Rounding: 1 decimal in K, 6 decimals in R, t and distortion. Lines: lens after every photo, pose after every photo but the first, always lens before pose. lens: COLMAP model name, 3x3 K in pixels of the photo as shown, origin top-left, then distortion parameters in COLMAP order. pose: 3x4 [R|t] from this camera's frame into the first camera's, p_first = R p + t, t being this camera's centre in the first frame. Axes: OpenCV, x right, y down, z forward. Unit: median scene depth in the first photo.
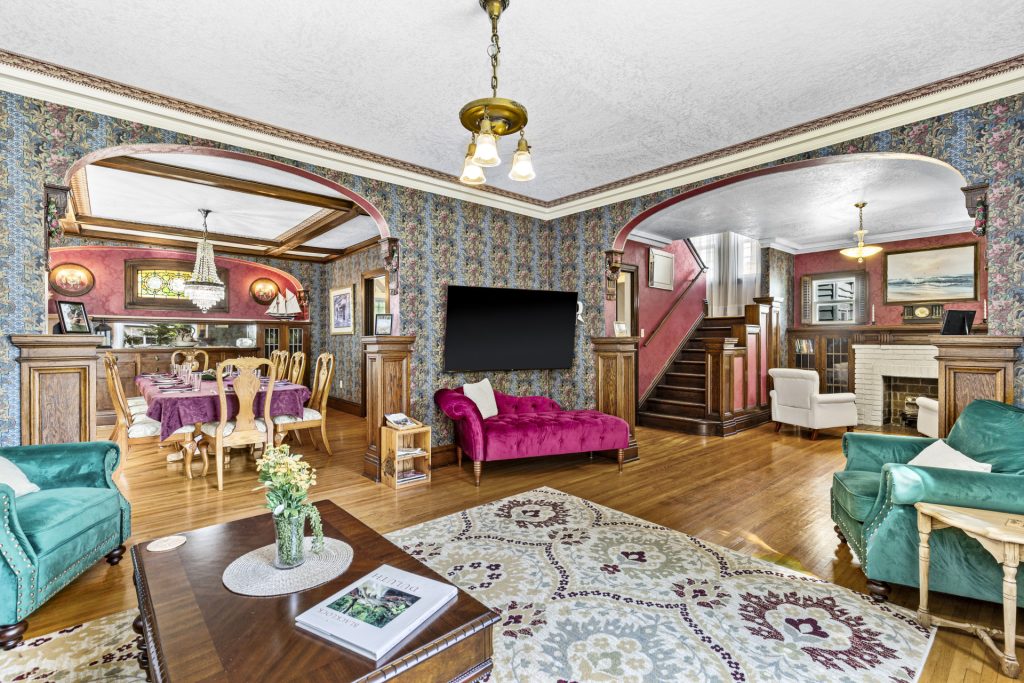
lens RADIAL K [[467.0, 0, 511.2], [0, 467.0, 339.1], [0, 0, 1]] dist [0.005237, 0.001905]
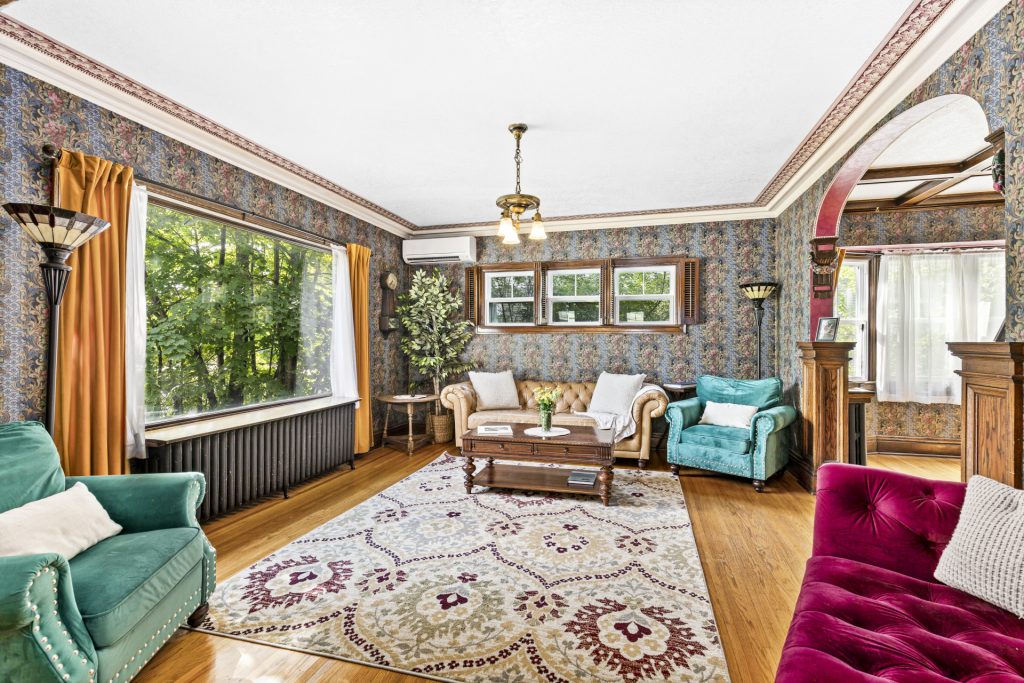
lens RADIAL K [[467.0, 0, 513.7], [0, 467.0, 339.0], [0, 0, 1]] dist [0.005237, 0.001905]
pose [[-0.835802, -0.002714, -0.549025, 0.515504], [-0.001258, 0.999995, -0.003028, -0.009838], [0.549030, -0.001840, -0.835800, 1.433613]]
